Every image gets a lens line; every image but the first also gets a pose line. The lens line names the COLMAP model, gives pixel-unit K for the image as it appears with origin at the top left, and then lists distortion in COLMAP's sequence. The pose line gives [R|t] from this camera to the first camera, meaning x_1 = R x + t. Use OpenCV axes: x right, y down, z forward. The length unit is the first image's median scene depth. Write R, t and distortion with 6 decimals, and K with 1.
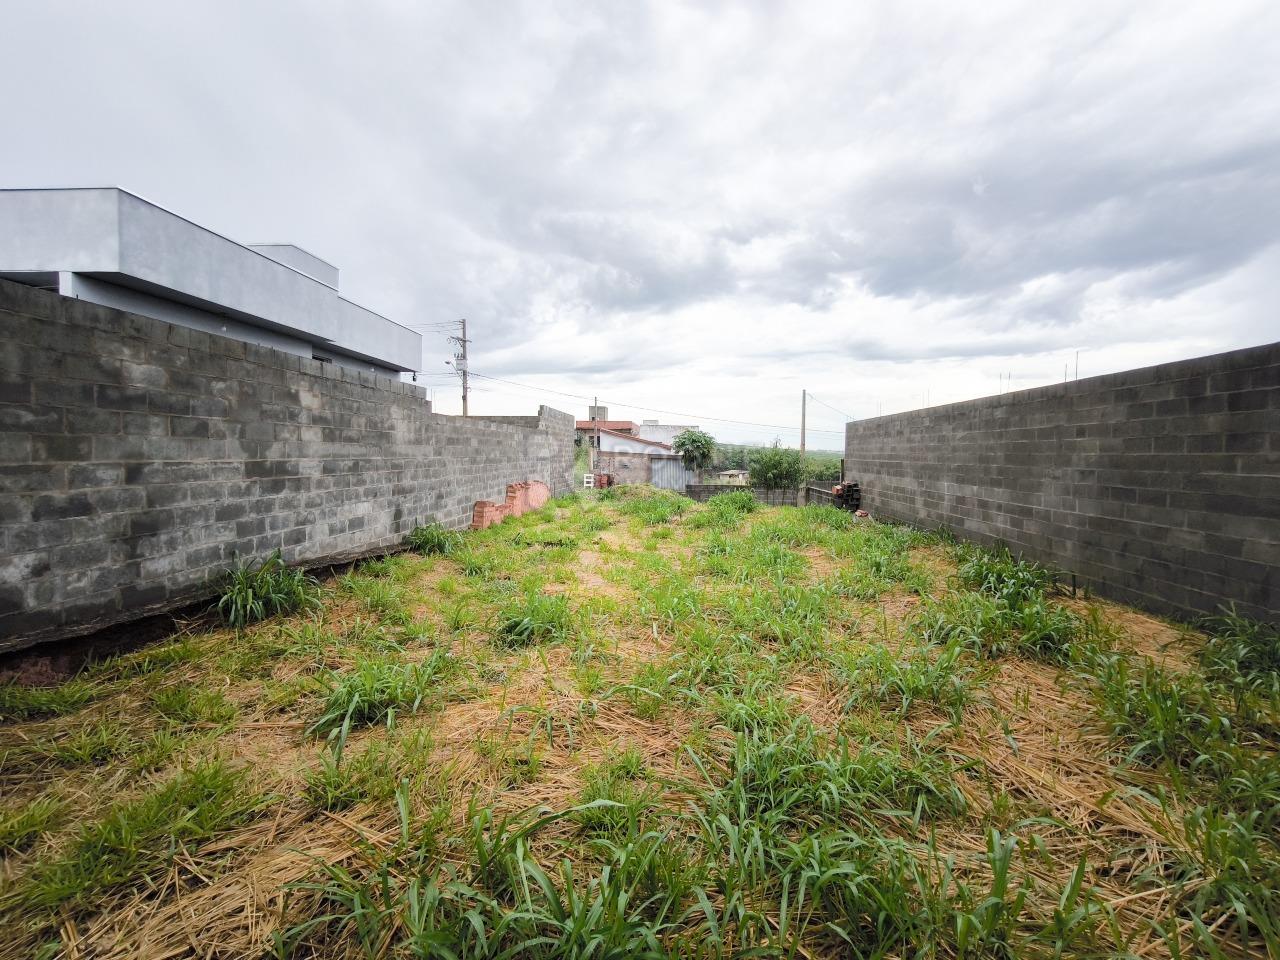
lens RADIAL K [[579.3, 0, 636.7], [0, 579.3, 421.5], [0, 0, 1]] dist [0.000635, 0.000282]
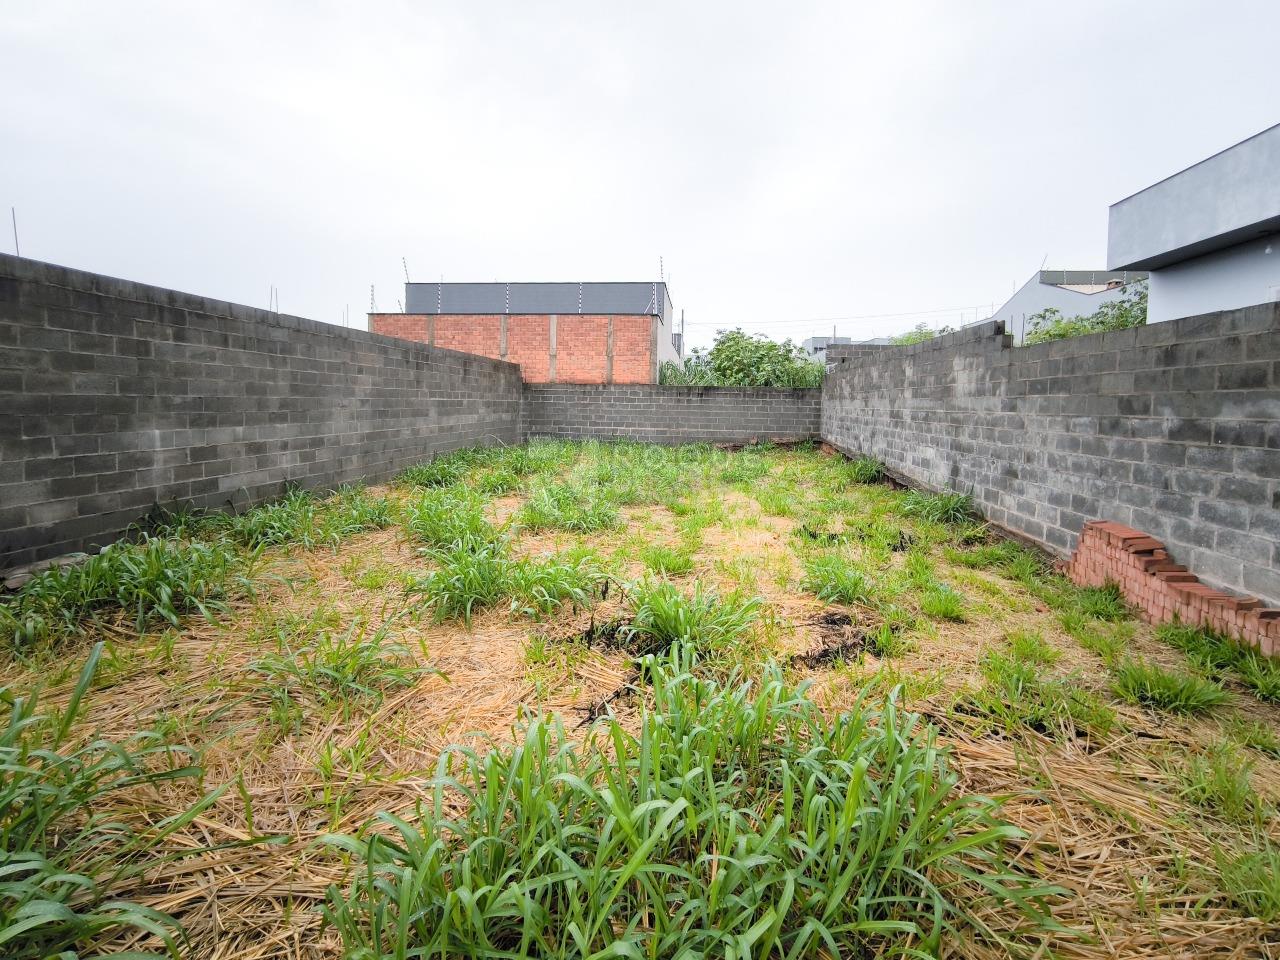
lens RADIAL K [[579.3, 0, 636.7], [0, 579.3, 421.5], [0, 0, 1]] dist [0.000635, 0.000282]
pose [[-0.998797, -0.036582, 0.032658, 0.085883], [-0.037206, 0.999133, -0.018683, 0.122479], [-0.031946, -0.019875, -0.999292, 2.070676]]
